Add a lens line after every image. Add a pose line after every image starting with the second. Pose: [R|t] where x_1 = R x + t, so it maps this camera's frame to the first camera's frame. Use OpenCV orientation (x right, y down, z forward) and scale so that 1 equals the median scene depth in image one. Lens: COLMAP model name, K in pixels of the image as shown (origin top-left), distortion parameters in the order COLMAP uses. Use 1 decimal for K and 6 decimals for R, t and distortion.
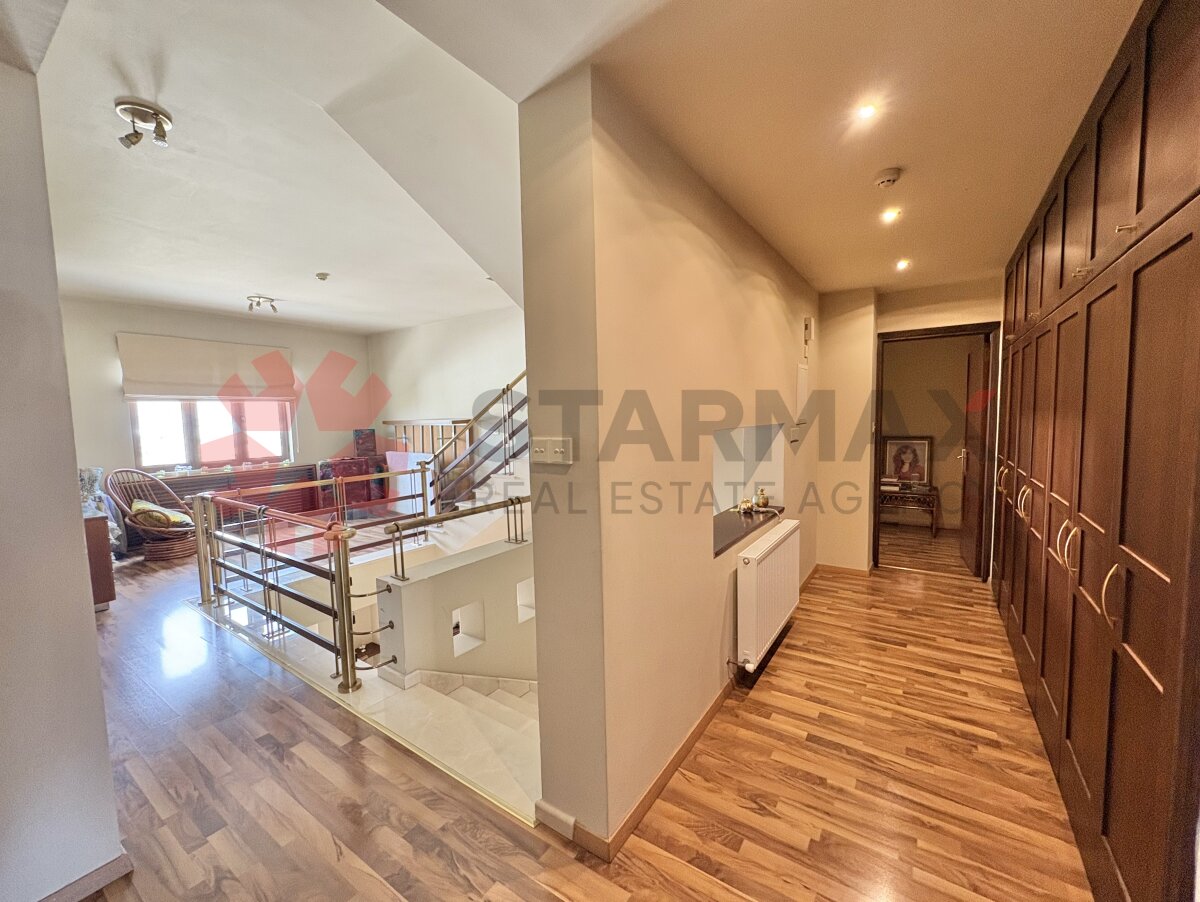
lens RADIAL K [[476.4, 0, 600.0], [0, 476.4, 451.0], [0, 0, 1]] dist [0.000138, -0.000090]
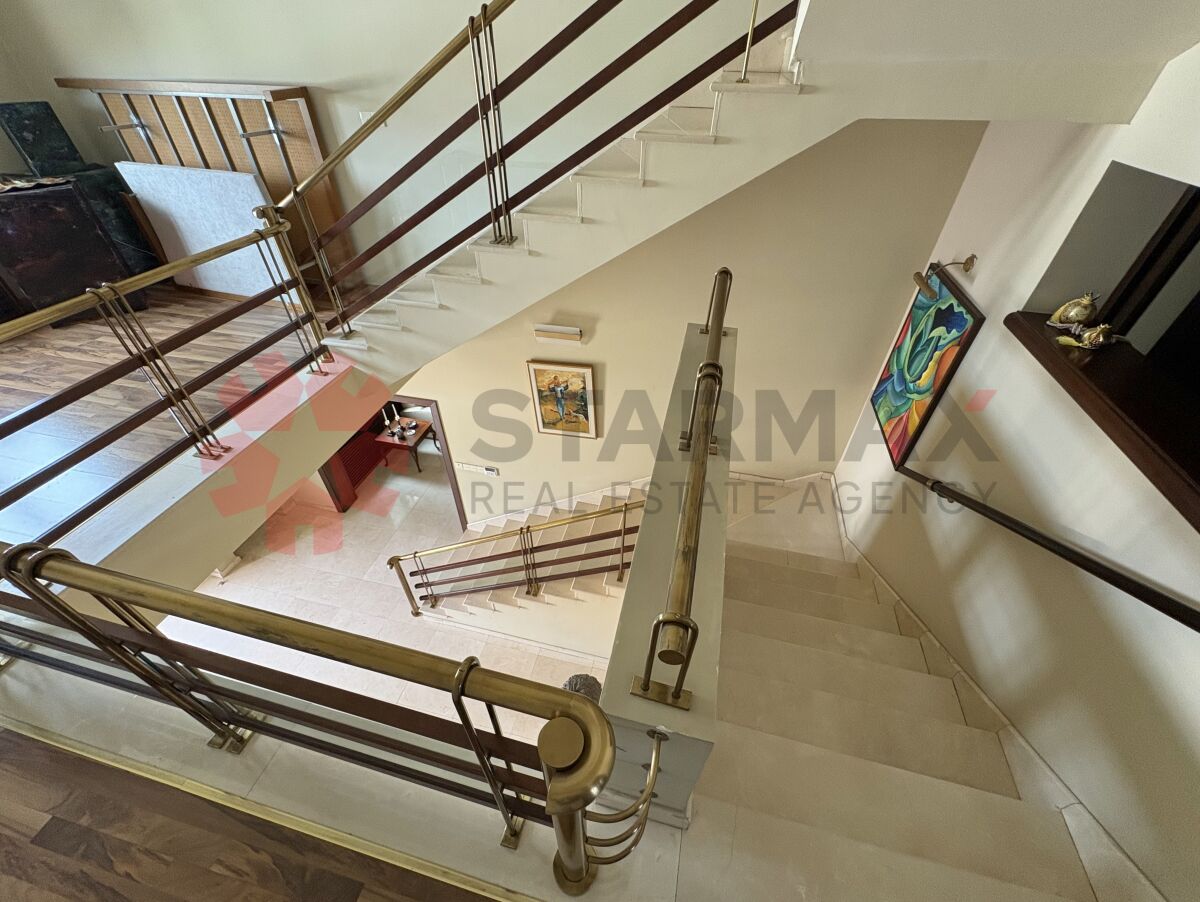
lens RADIAL K [[480.2, 0, 600.0], [0, 480.2, 451.0], [0, 0, 1]] dist [-0.000338, -0.000214]
pose [[0.931767, -0.206243, 0.298789, -0.263689], [-0.006335, 0.813617, 0.581366, -0.061588], [-0.363003, -0.543590, 0.756795, 0.400787]]
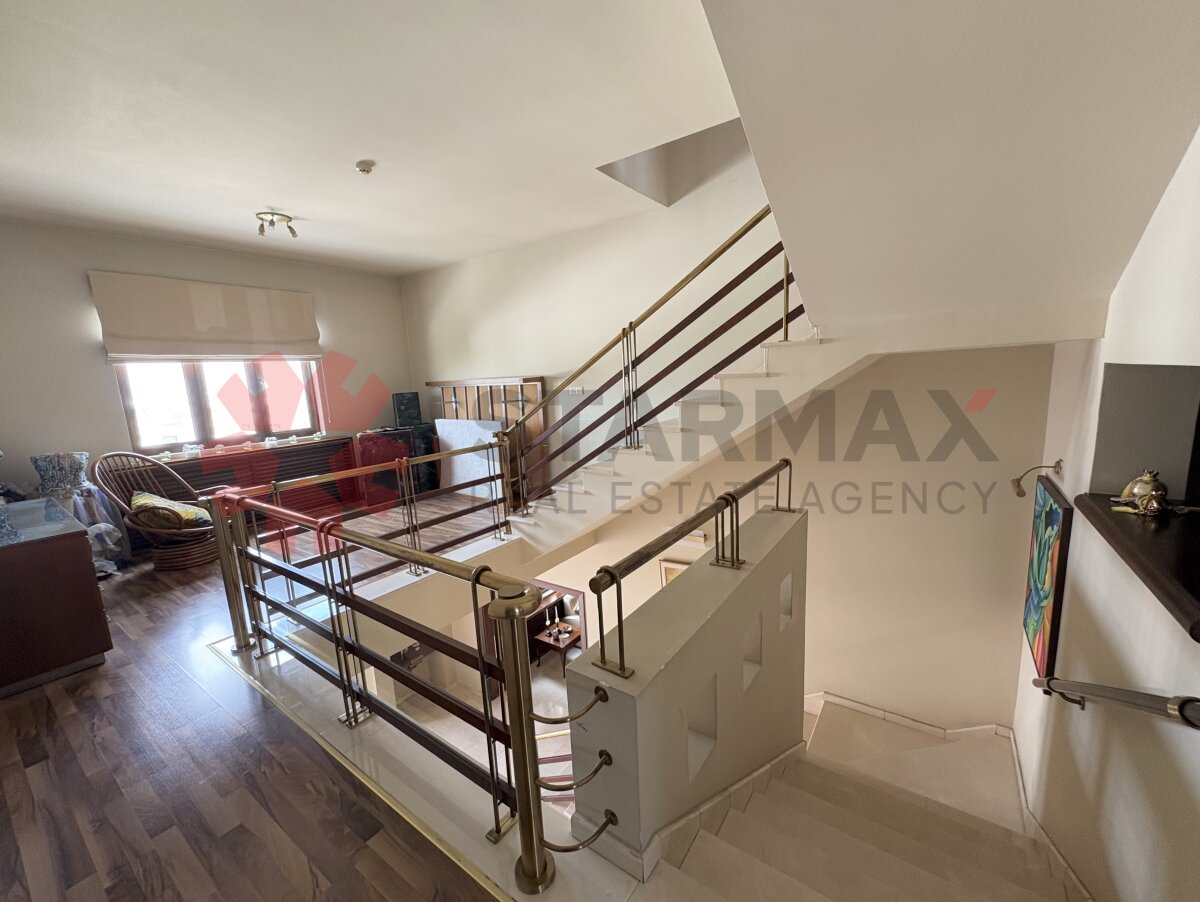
lens RADIAL K [[480.2, 0, 600.0], [0, 480.2, 451.0], [0, 0, 1]] dist [-0.000338, -0.000214]
pose [[0.999549, -0.024000, -0.018076, -0.202777], [0.025437, 0.996138, 0.084039, -0.008665], [0.015989, -0.084461, 0.996299, 0.237134]]
